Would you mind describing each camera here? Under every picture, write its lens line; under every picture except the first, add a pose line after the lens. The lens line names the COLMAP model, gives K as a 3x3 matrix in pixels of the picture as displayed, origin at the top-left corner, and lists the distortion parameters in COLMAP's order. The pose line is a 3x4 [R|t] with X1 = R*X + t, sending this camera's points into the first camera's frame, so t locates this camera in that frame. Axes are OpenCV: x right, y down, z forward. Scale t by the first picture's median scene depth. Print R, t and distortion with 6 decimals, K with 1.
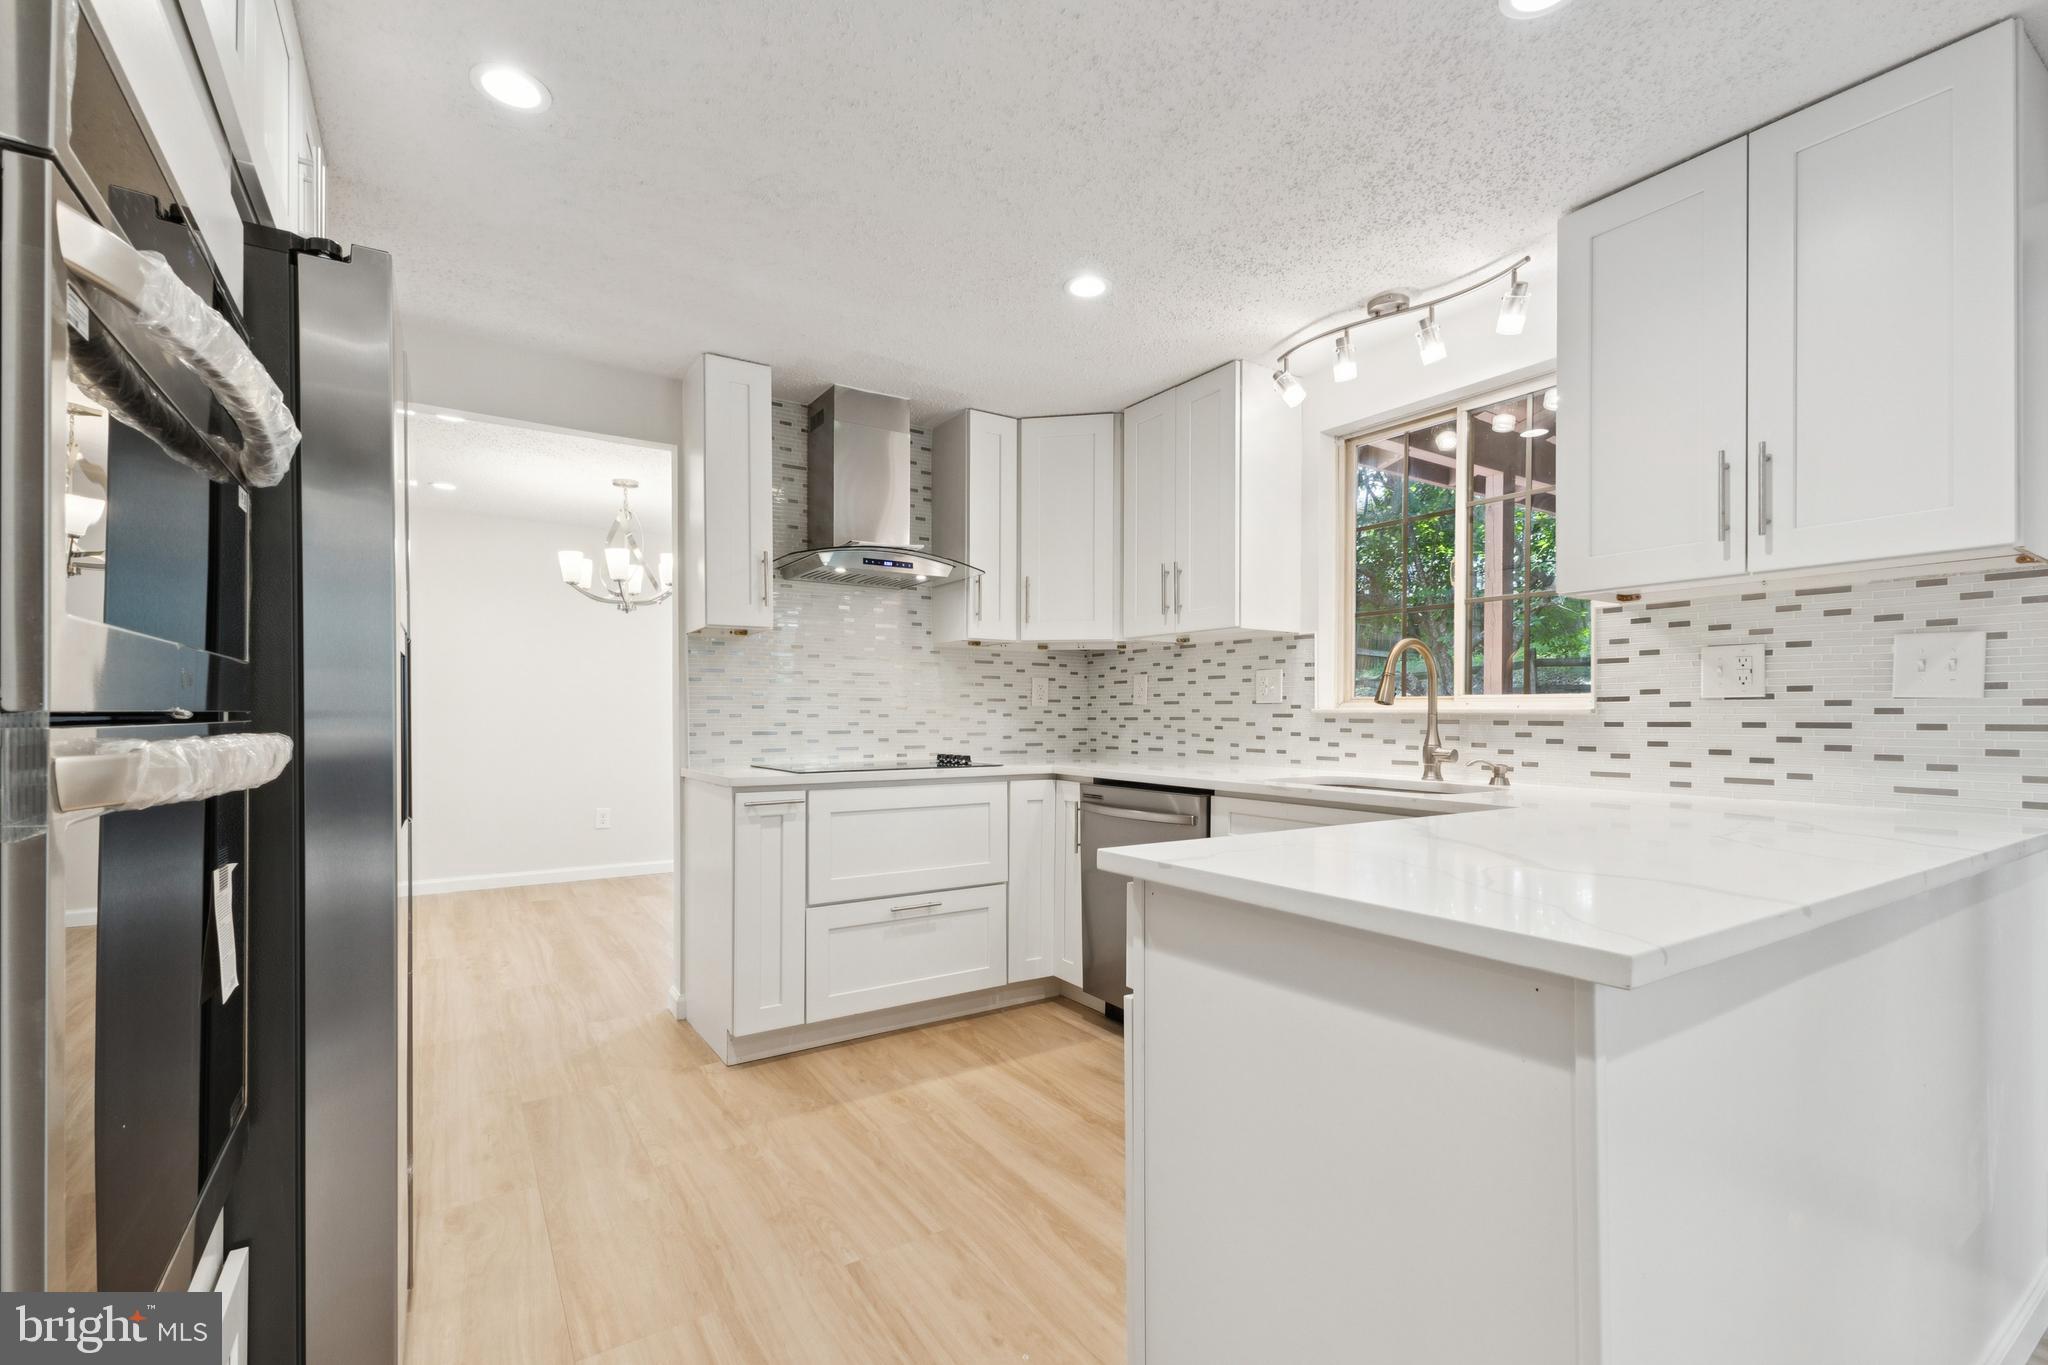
lens RADIAL K [[908.3, 0, 1028.4], [0, 908.3, 703.9], [0, 0, 1]] dist [0.009792, 0.000357]
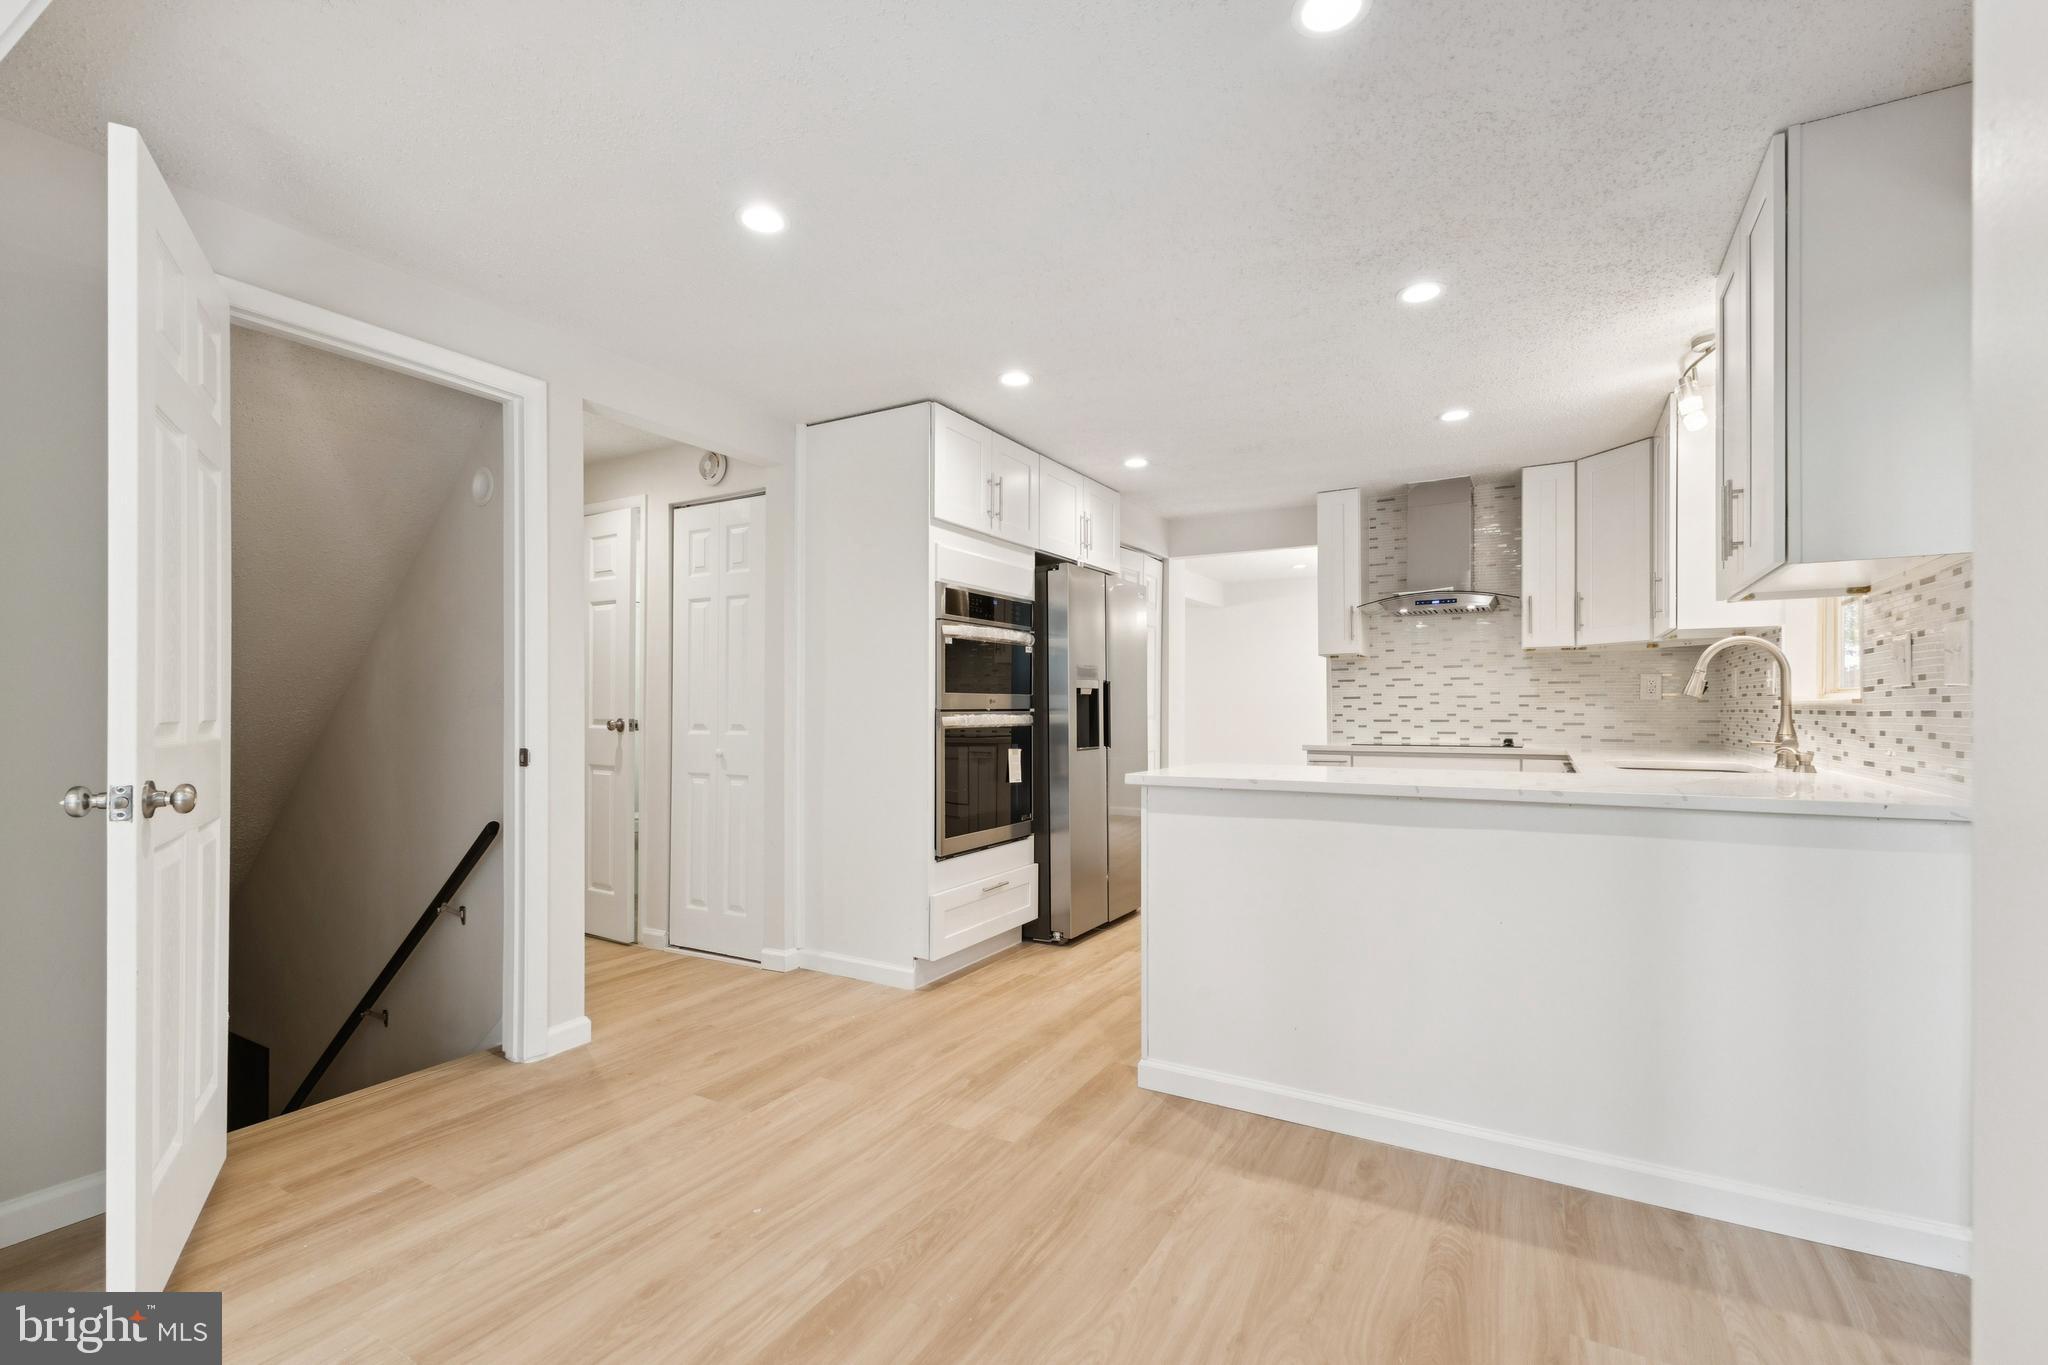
lens RADIAL K [[908.3, 0, 1007.4], [0, 908.3, 697.8], [0, 0, 1]] dist [0.009792, 0.000357]
pose [[0.435056, -0.007159, -0.900375, 0.929642], [0.012899, 0.999915, -0.001718, -0.012281], [0.900311, -0.010866, 0.435112, -0.249765]]
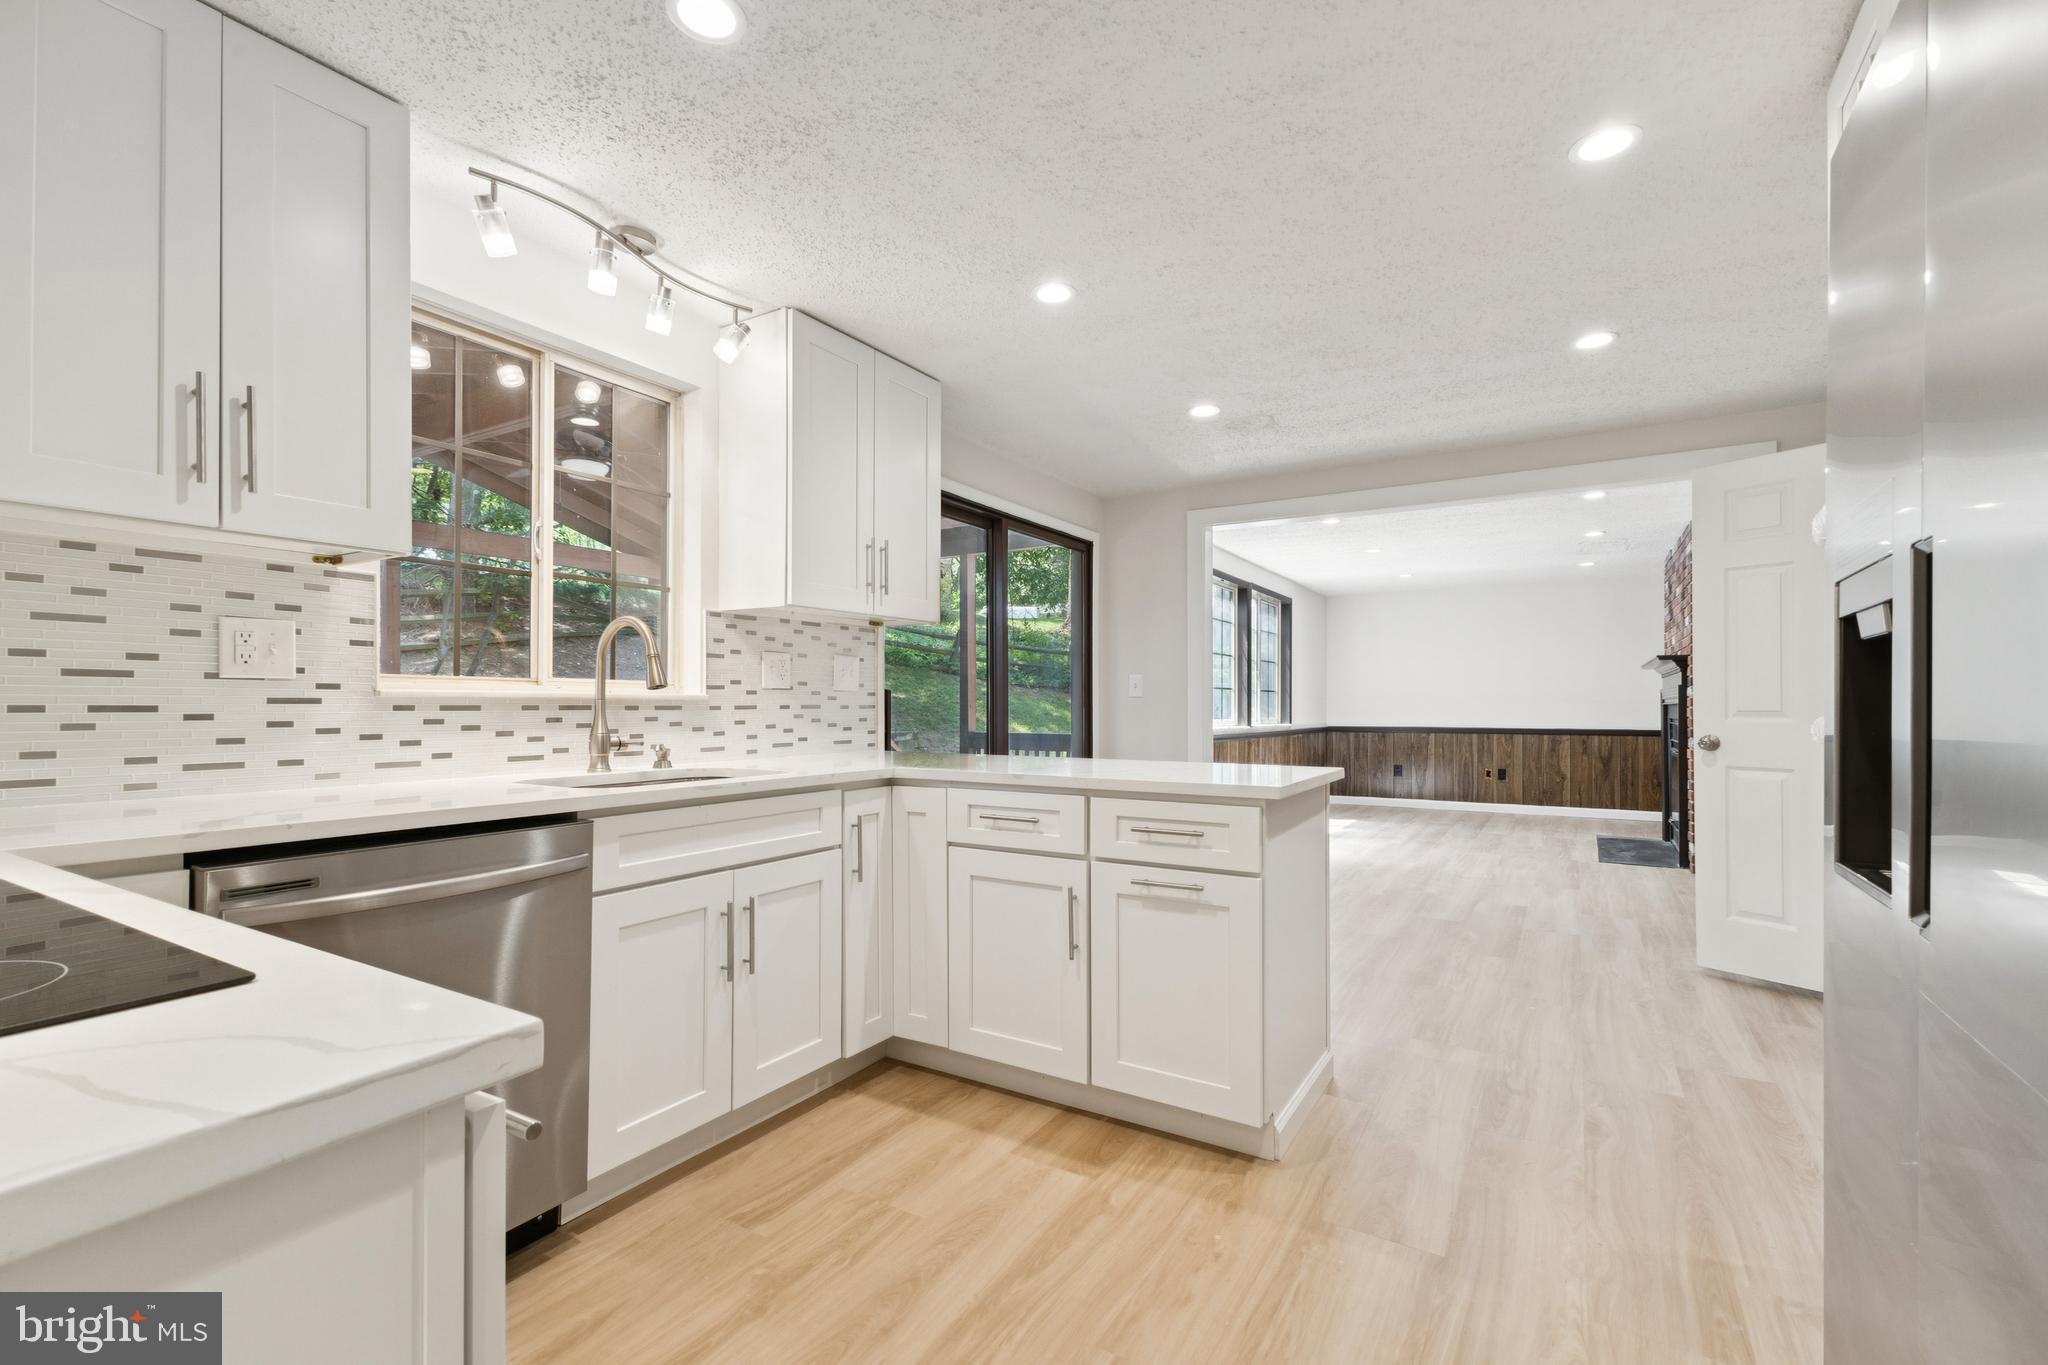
lens RADIAL K [[908.3, 0, 1034.1], [0, 908.3, 690.0], [0, 0, 1]] dist [0.009792, 0.000357]
pose [[-0.446046, 0.007696, 0.894977, -0.518300], [-0.014782, 0.999763, -0.015965, 0.009258], [-0.894888, -0.020351, -0.445827, 0.937934]]
